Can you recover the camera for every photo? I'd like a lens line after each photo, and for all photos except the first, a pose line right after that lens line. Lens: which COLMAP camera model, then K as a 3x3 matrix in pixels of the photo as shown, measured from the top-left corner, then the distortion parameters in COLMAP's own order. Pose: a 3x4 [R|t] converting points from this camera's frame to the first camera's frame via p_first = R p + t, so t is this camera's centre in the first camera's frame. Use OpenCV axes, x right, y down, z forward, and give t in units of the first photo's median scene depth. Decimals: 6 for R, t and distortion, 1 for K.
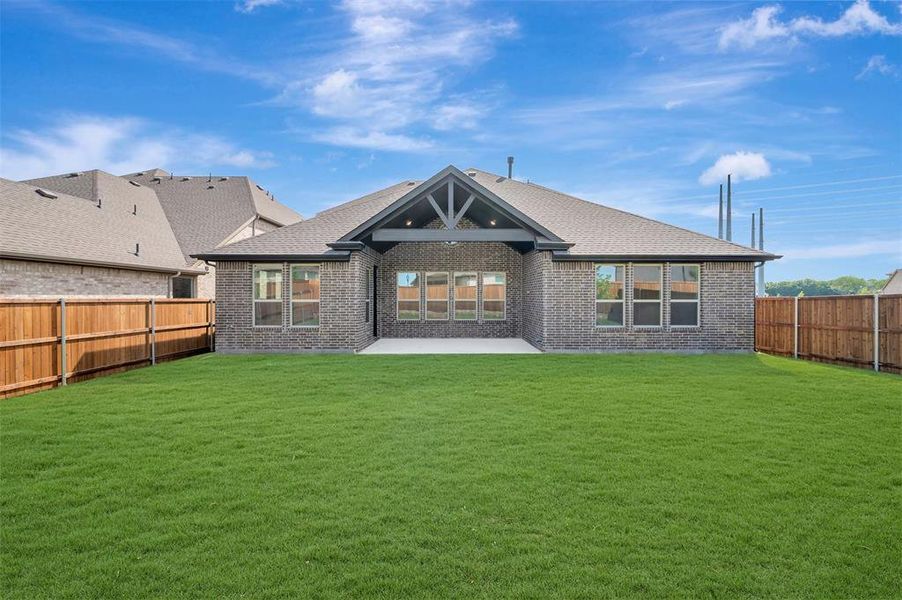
lens RADIAL K [[356.1, 0, 453.5], [0, 356.1, 295.0], [0, 0, 1]] dist [0.001235, 0.000047]
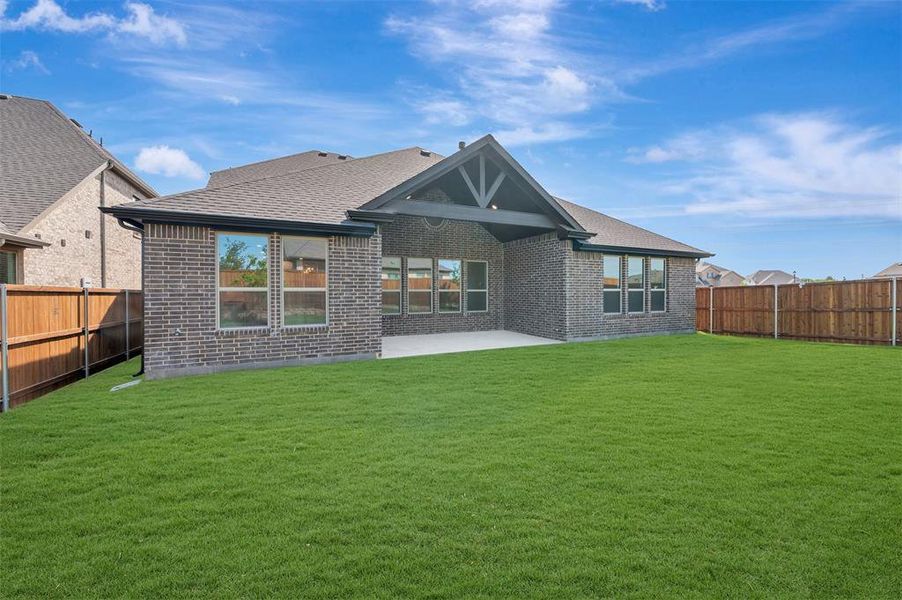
lens RADIAL K [[356.1, 0, 453.5], [0, 356.1, 295.0], [0, 0, 1]] dist [0.001235, 0.000047]
pose [[0.903547, -0.005659, 0.428452, -0.452194], [0.001251, 0.999943, 0.010568, 0.020289], [-0.428487, -0.009013, 0.903503, 0.239228]]
